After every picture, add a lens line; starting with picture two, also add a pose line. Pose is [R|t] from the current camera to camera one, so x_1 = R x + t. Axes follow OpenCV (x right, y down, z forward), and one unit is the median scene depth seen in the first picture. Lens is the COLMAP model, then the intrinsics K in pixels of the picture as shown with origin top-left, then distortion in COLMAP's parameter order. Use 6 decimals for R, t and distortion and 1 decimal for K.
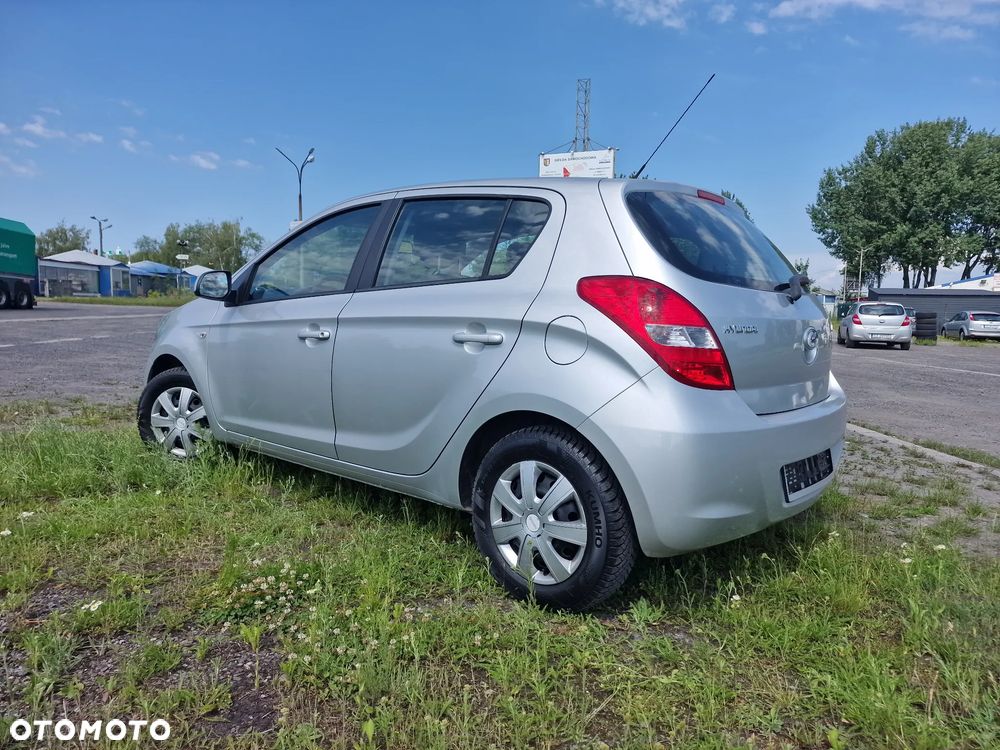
lens RADIAL K [[676.4, 0, 503.0], [0, 676.4, 362.2], [0, 0, 1]] dist [0.068511, -0.054717]
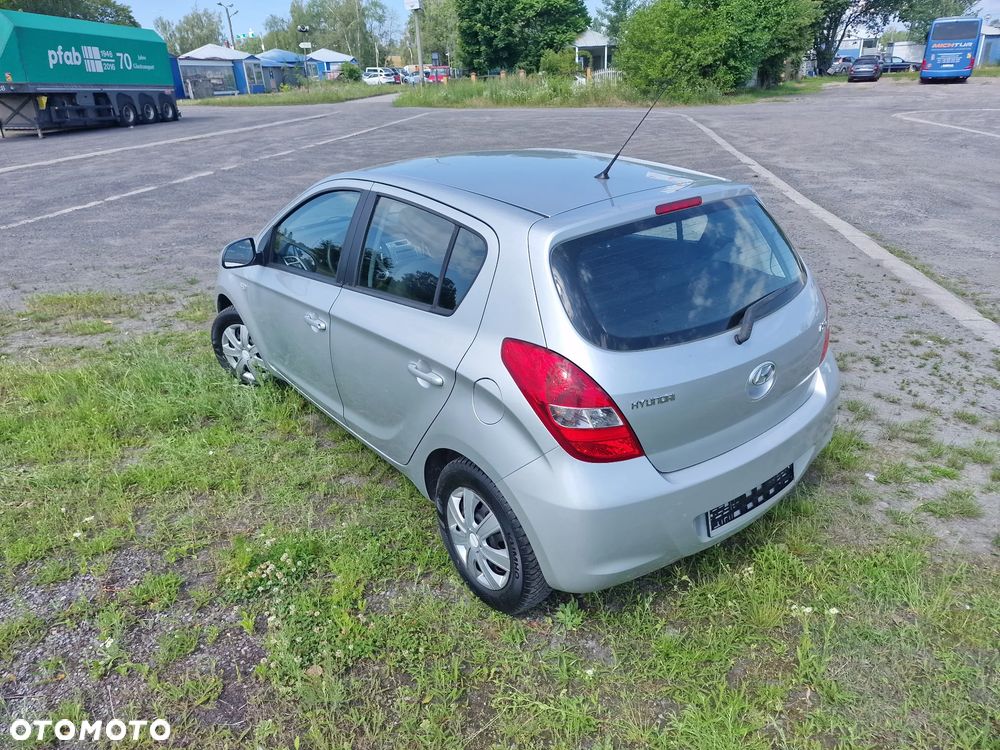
lens RADIAL K [[676.4, 0, 486.1], [0, 676.4, 377.7], [0, 0, 1]] dist [0.068511, -0.054717]
pose [[0.975402, 0.025835, -0.218916, 0.254742], [0.047970, 0.944431, 0.325189, -0.327436], [0.215153, -0.327692, 0.919961, 0.027119]]
